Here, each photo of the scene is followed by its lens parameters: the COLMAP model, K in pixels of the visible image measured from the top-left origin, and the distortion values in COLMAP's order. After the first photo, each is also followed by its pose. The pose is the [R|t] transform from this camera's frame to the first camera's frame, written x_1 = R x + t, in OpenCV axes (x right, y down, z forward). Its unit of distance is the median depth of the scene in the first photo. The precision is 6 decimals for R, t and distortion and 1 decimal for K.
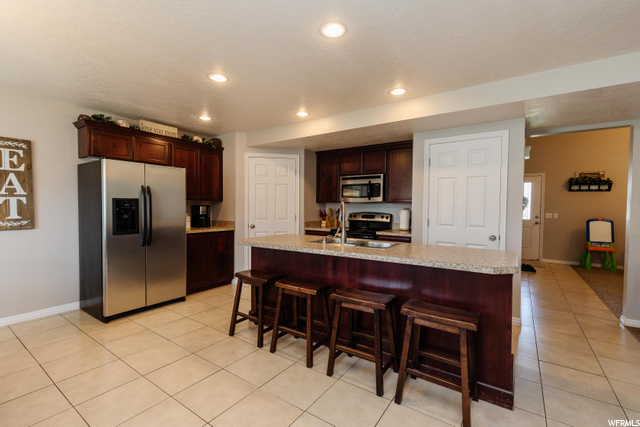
lens RADIAL K [[294.4, 0, 318.4], [0, 294.4, 212.5], [0, 0, 1]] dist [0.005887, -0.000512]
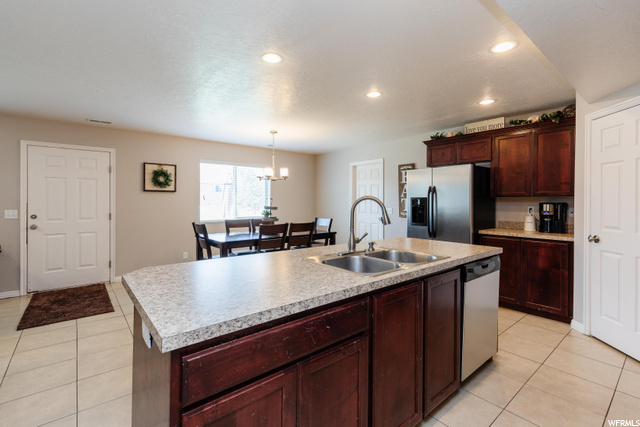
lens RADIAL K [[294.4, 0, 315.8], [0, 294.4, 199.6], [0, 0, 1]] dist [0.005887, -0.000512]
pose [[-0.279592, -0.015609, -0.959992, 0.656916], [-0.025173, 0.999643, -0.008922, -0.015079], [0.959789, 0.021672, -0.279885, 0.867794]]
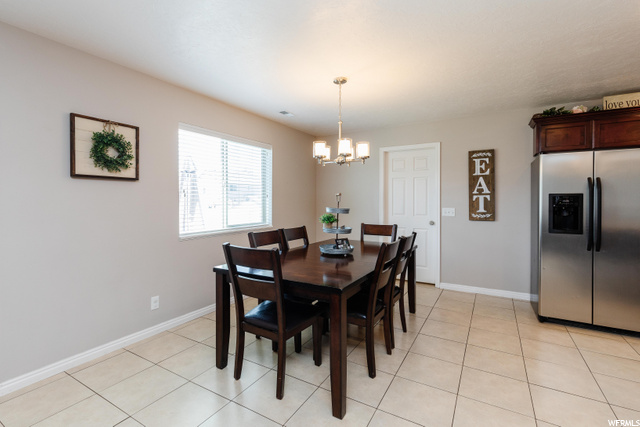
lens RADIAL K [[294.4, 0, 308.9], [0, 294.4, 203.7], [0, 0, 1]] dist [0.005887, -0.000512]
pose [[0.052428, 0.003209, -0.998620, 0.196232], [-0.022429, 0.999746, 0.002035, -0.001591], [0.998373, 0.022292, 0.052487, 0.158378]]
